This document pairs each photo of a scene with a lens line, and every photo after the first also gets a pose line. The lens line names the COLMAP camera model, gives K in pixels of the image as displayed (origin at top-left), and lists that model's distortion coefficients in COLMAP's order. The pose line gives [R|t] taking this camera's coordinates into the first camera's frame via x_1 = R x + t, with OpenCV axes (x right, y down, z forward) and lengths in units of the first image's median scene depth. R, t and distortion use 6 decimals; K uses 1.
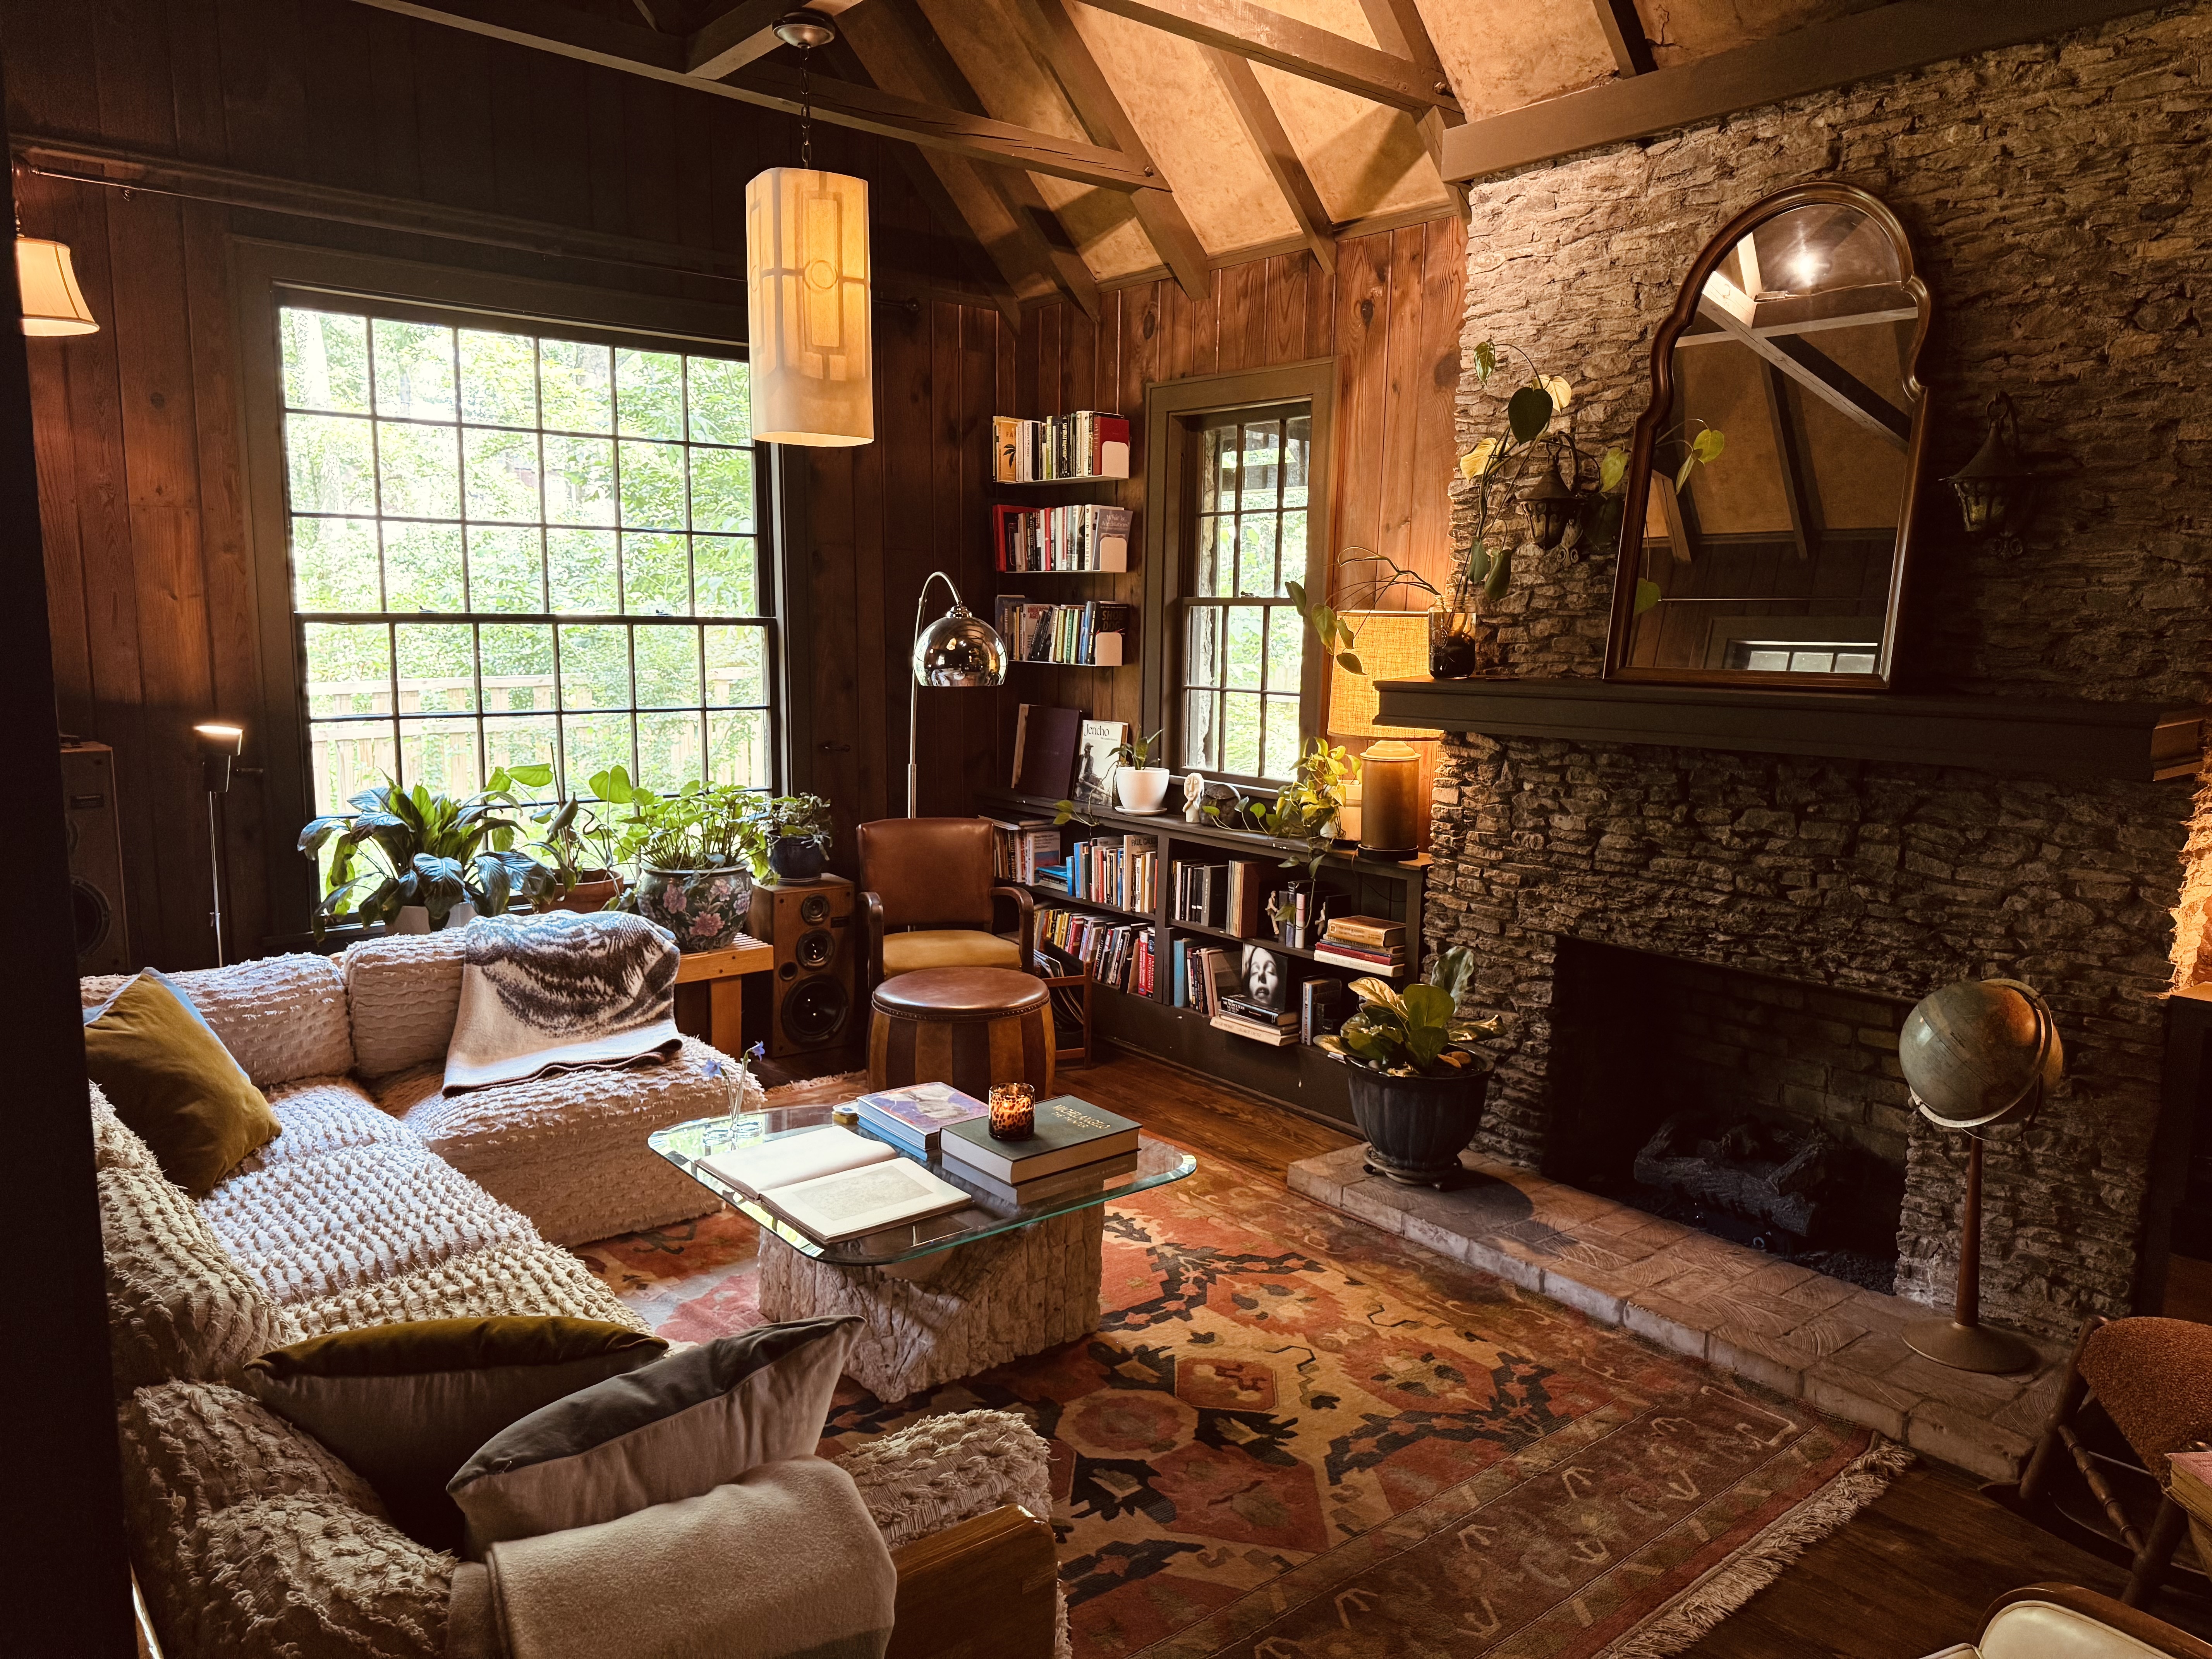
lens RADIAL K [[1562.7, 0, 1106.8], [0, 1562.7, 834.9], [0, 0, 1]] dist [0.003834, -0.005202]
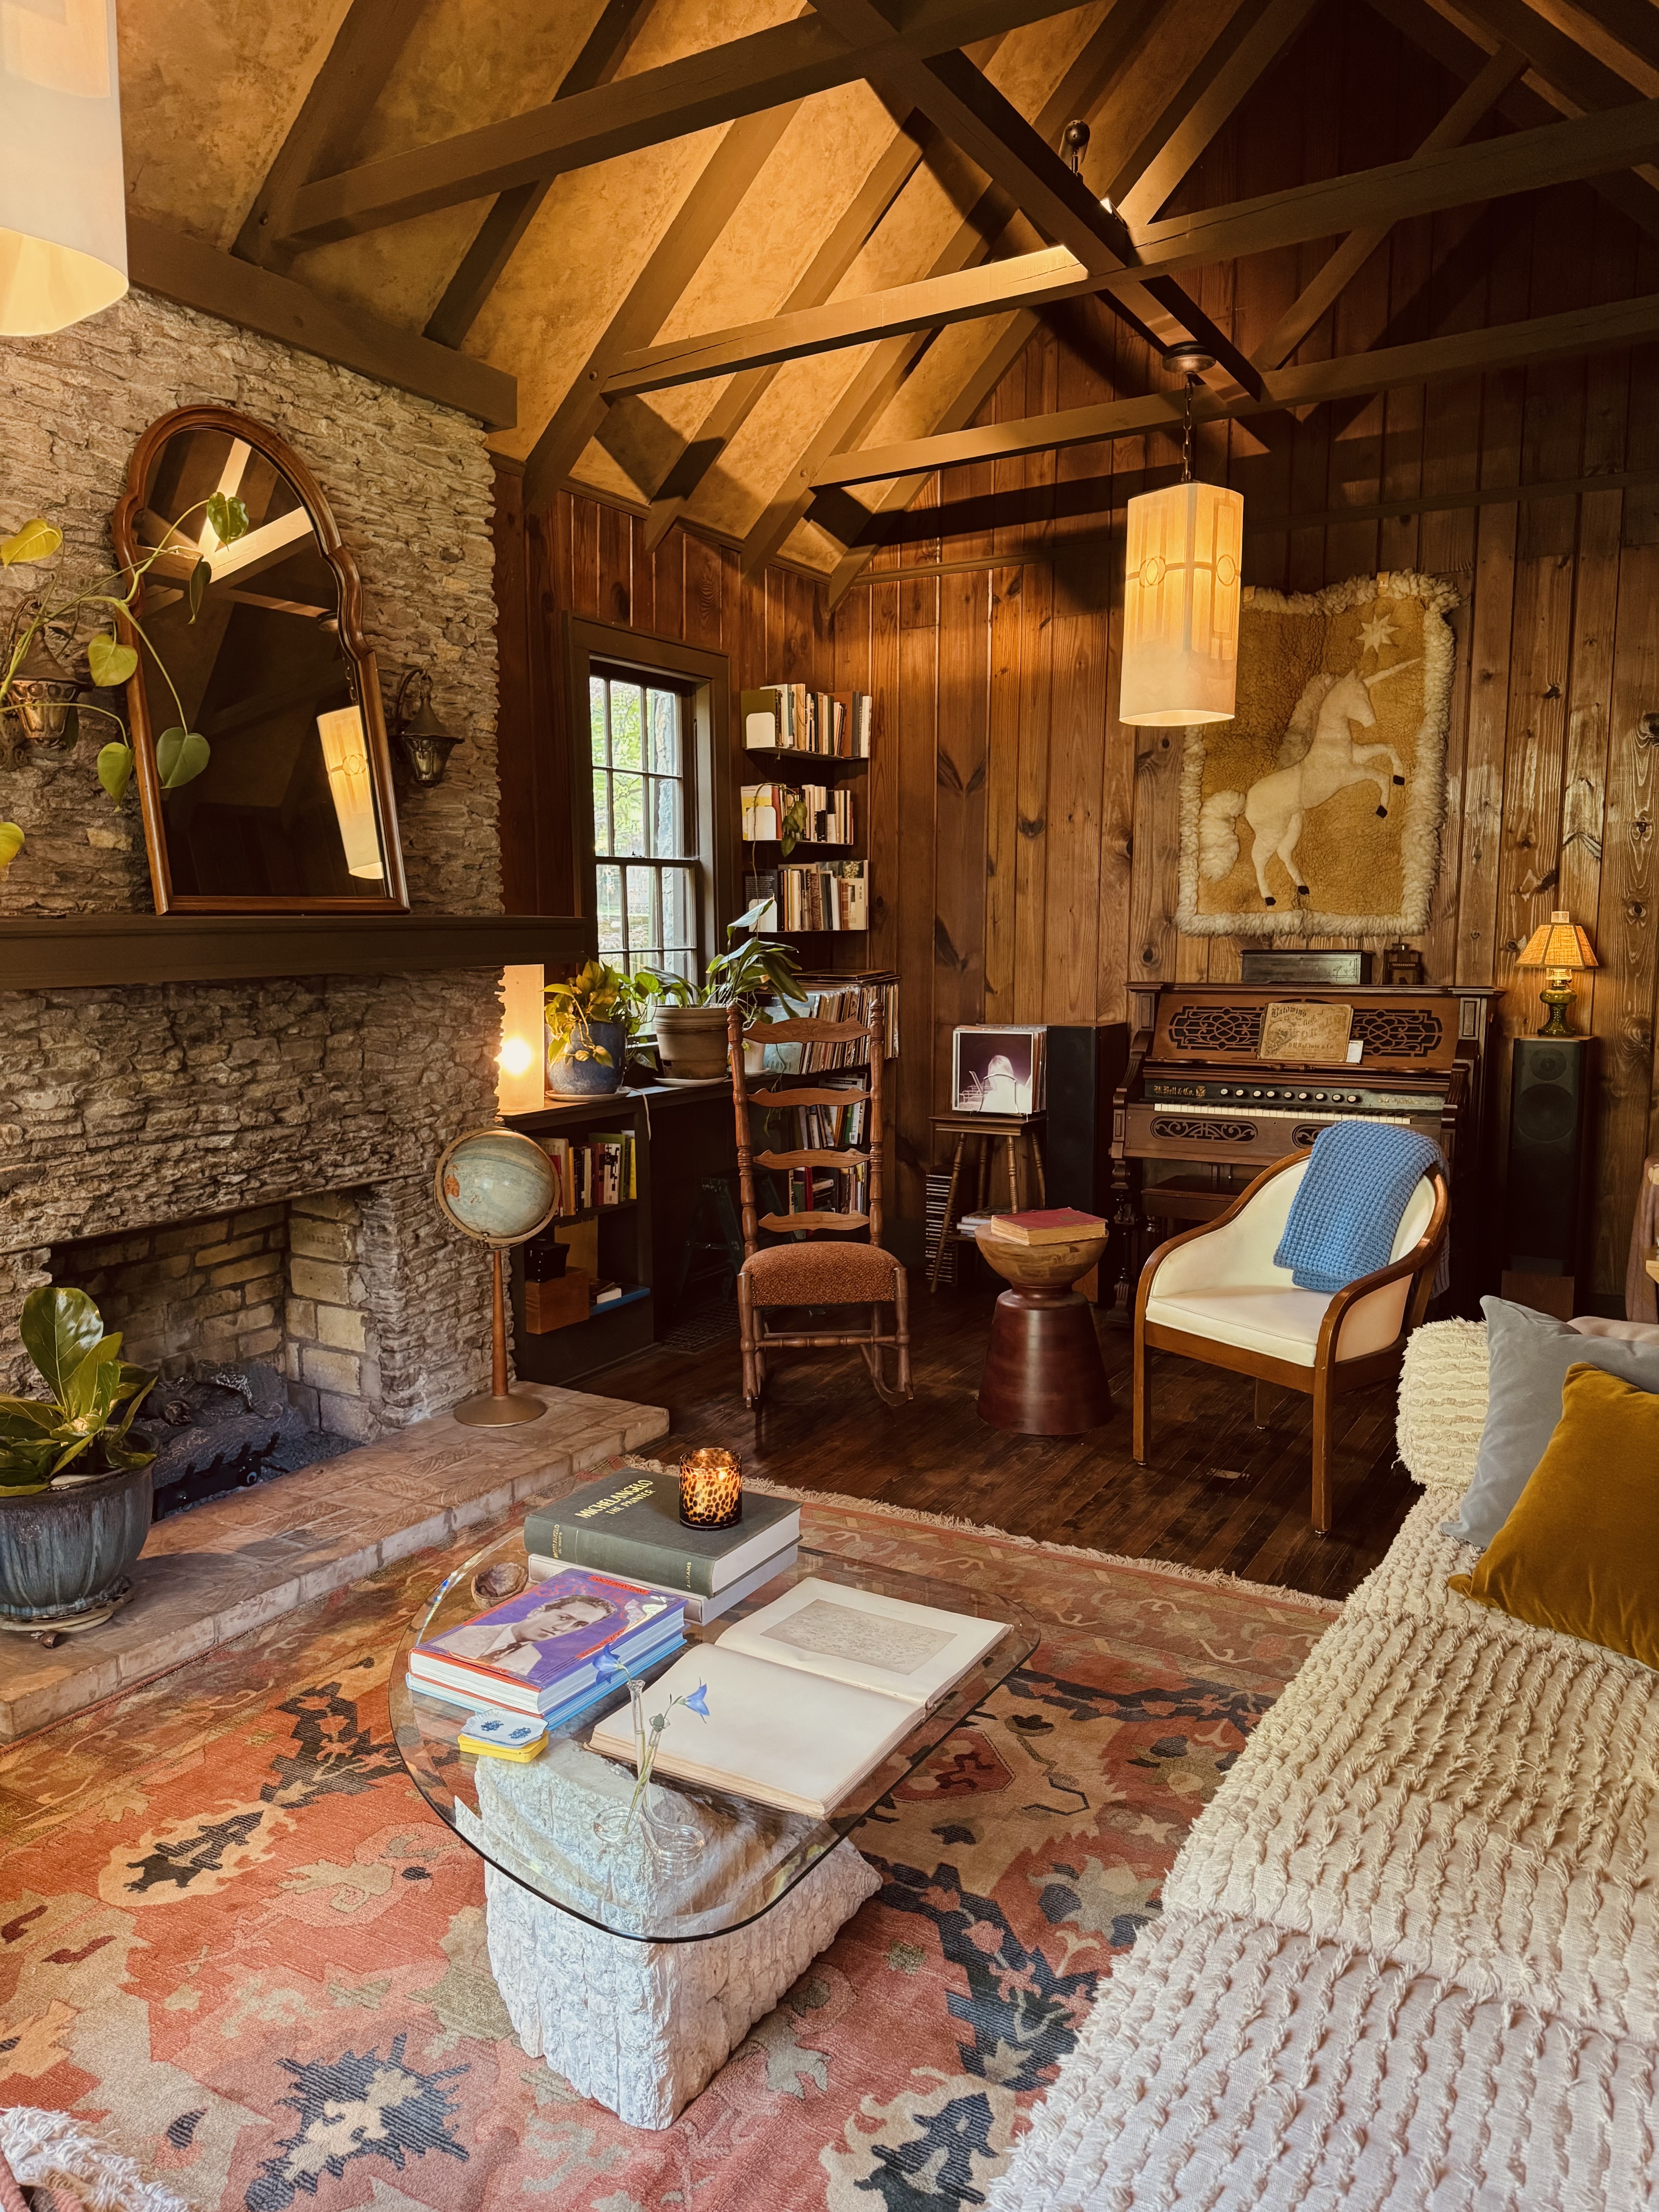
lens RADIAL K [[1562.7, 0, 828.5], [0, 1562.7, 1109.0], [0, 0, 1]] dist [0.003834, -0.005202]
pose [[-0.351720, -0.128621, 0.927227, -0.614234], [0.125640, 0.975067, 0.182916, -0.105046], [-0.927635, 0.180833, -0.326791, 0.961616]]
